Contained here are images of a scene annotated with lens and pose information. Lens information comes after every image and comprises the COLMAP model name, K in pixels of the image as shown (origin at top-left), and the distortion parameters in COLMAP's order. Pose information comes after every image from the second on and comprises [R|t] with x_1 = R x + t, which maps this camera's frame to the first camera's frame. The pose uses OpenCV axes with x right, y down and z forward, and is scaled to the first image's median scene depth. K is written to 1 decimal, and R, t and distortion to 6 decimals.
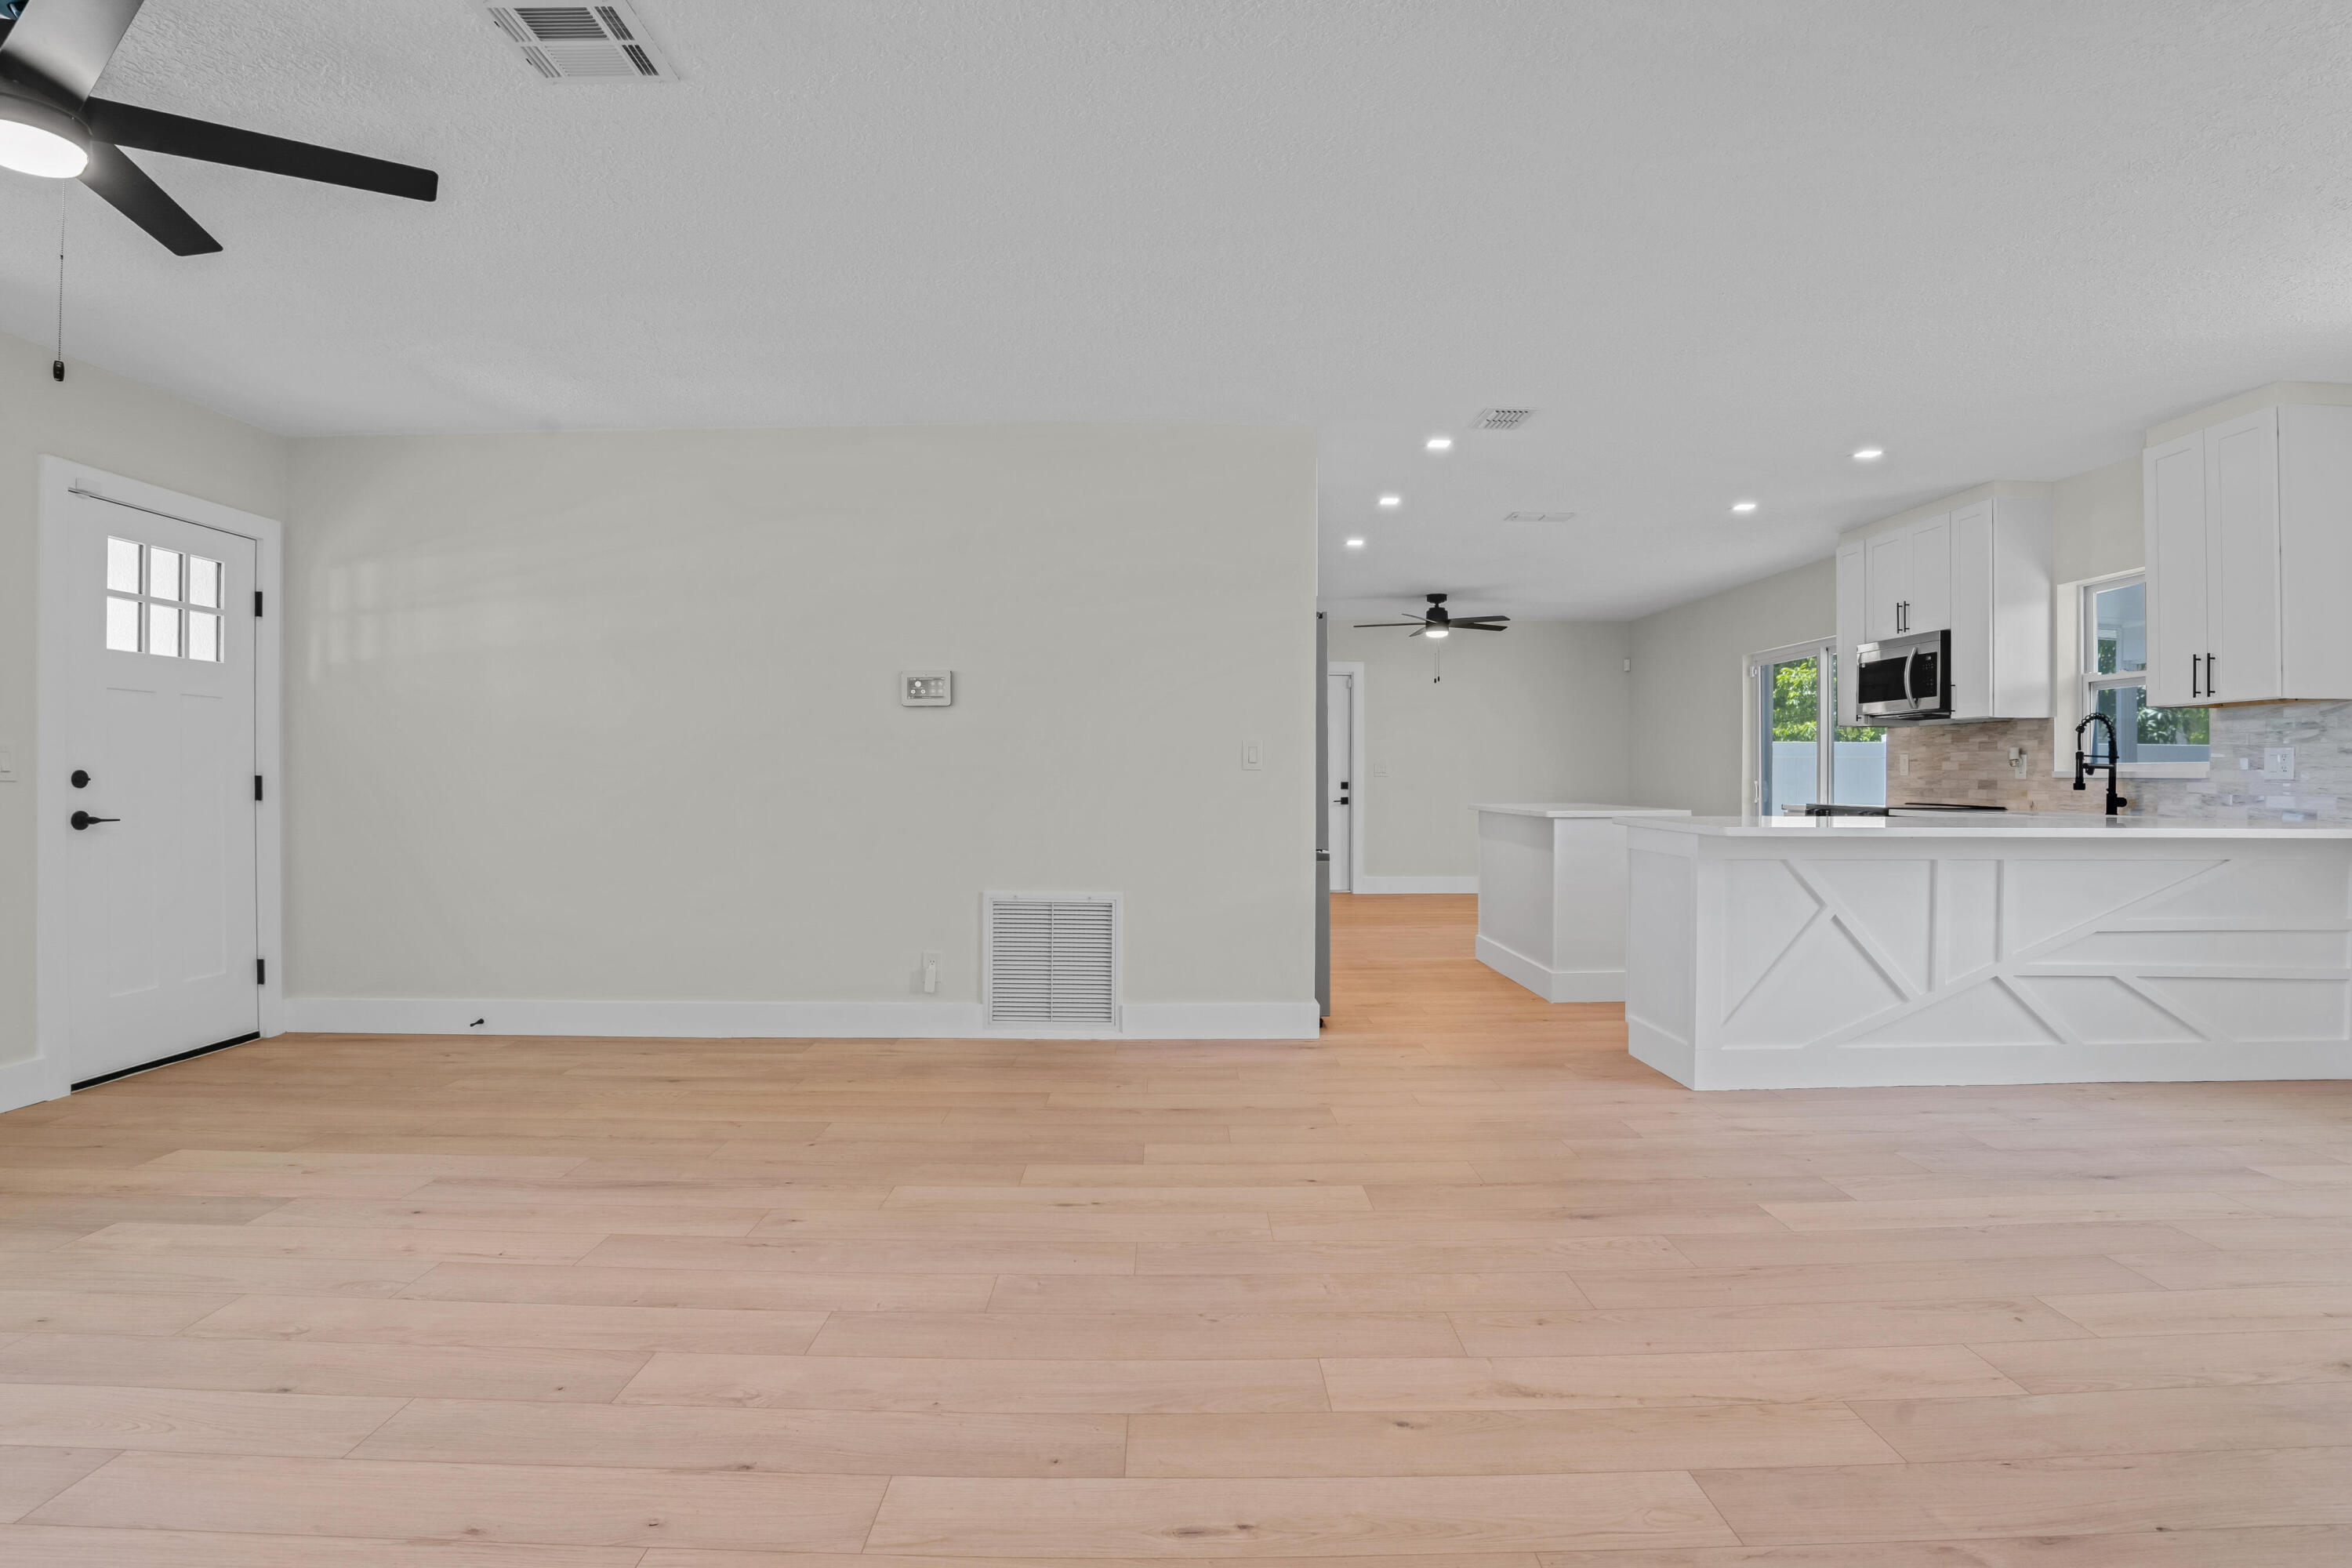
lens RADIAL K [[1215.9, 0, 1182.9], [0, 1215.9, 783.6], [0, 0, 1]] dist [-0.071740, 0.016711]
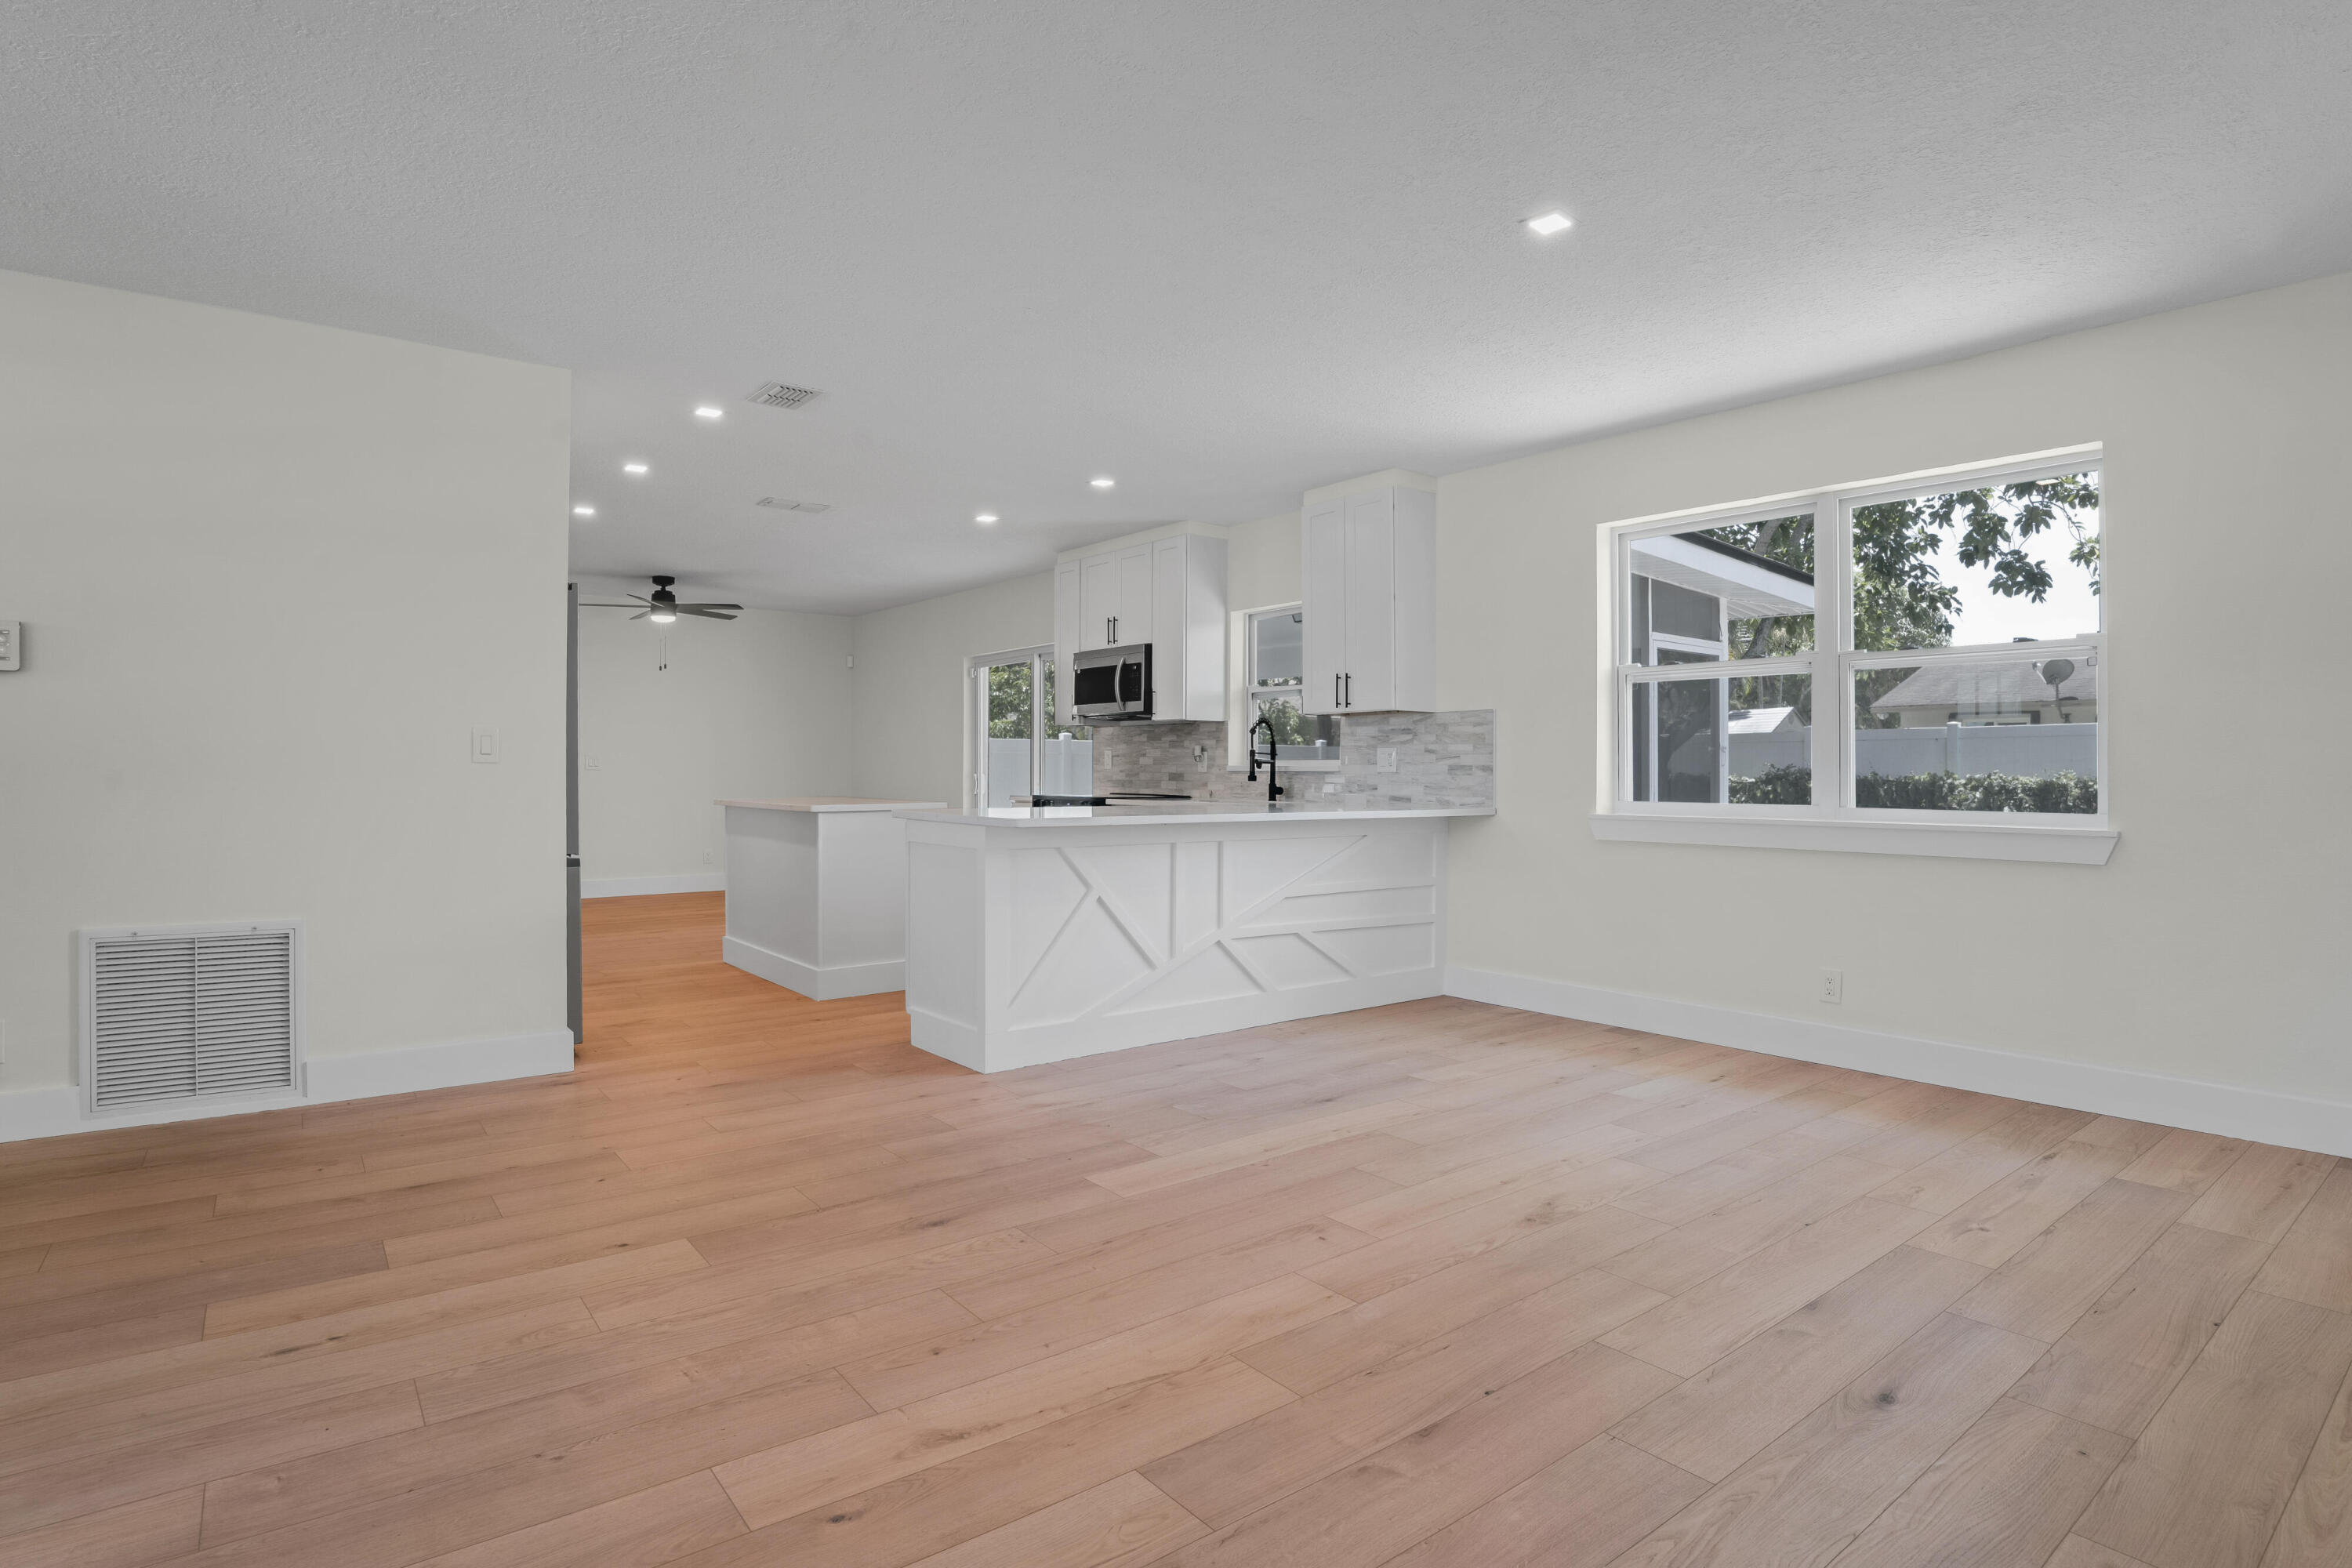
lens RADIAL K [[1189.3, 0, 1168.5], [0, 1189.3, 772.4], [0, 0, 1]] dist [-0.065428, 0.014251]
pose [[0.799345, -0.001223, 0.600872, -0.054946], [0.003522, 0.999990, -0.002650, -0.000793], [-0.600863, 0.004234, 0.799341, 0.078169]]
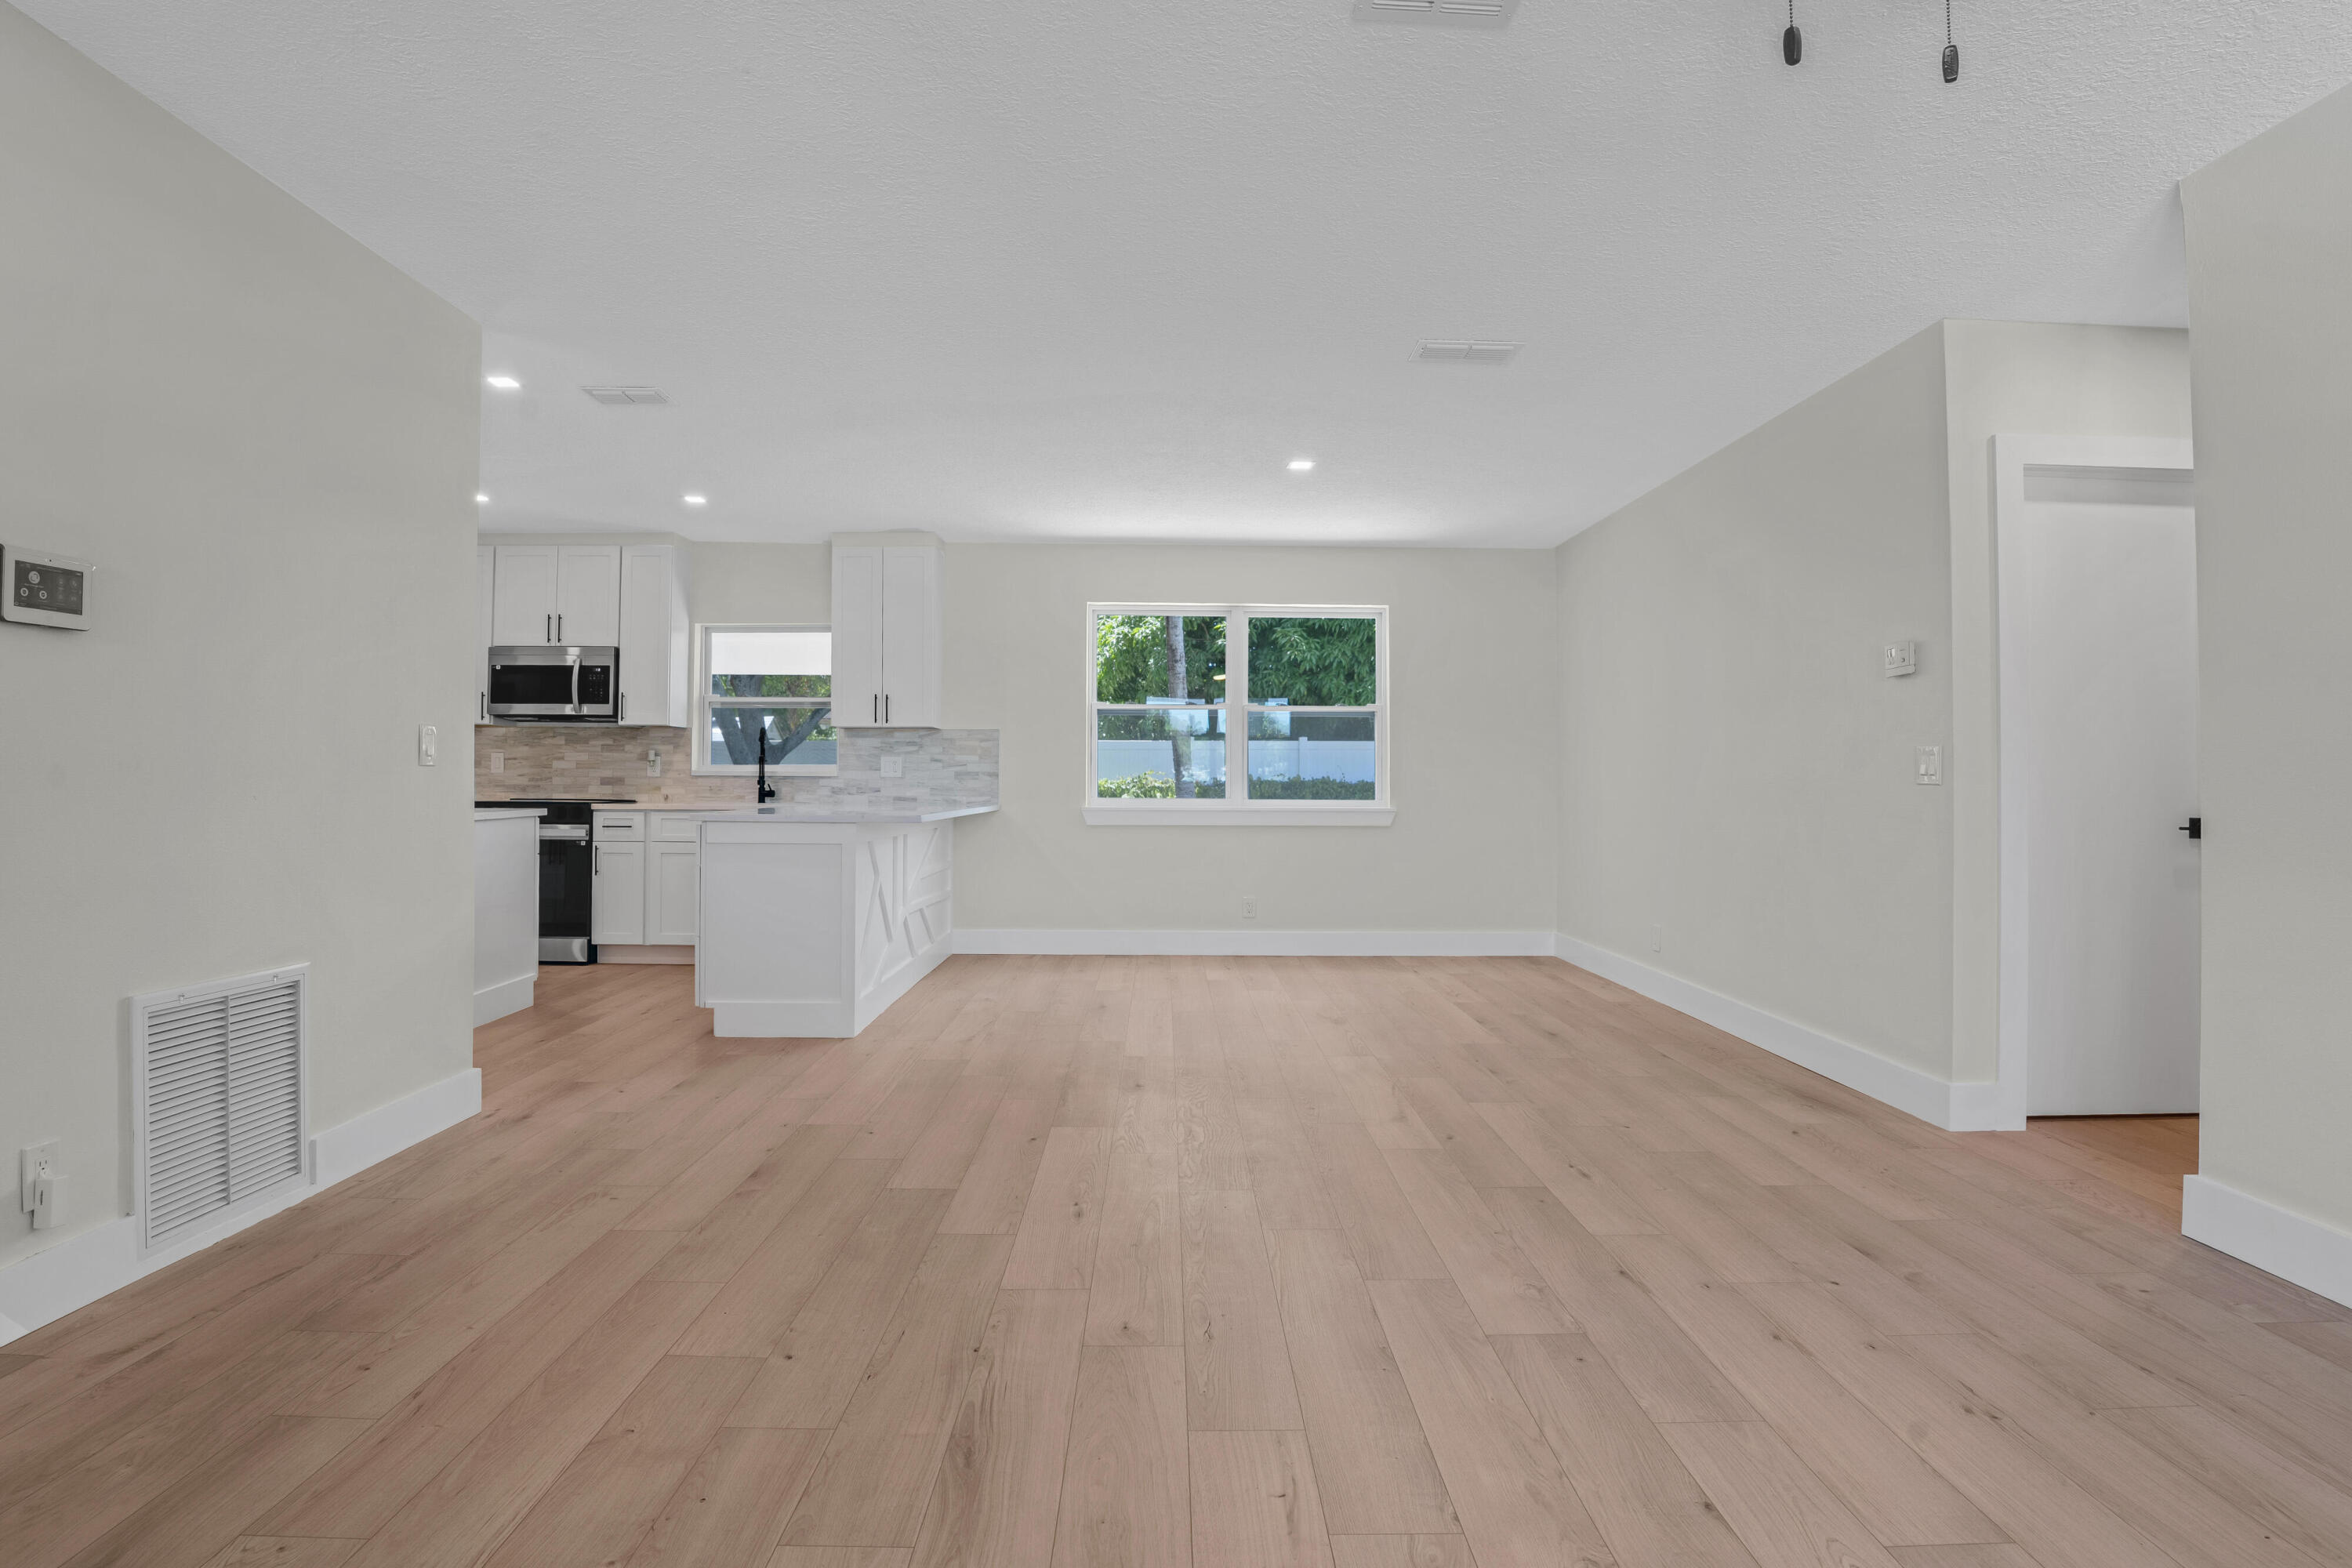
lens RADIAL K [[1215.9, 0, 1182.9], [0, 1215.9, 783.6], [0, 0, 1]] dist [-0.071740, 0.016711]
pose [[0.016197, -0.006894, 0.999845, -0.711841], [0.001710, 0.999975, 0.006867, -0.005555], [-0.999867, 0.001598, 0.016209, 0.594704]]
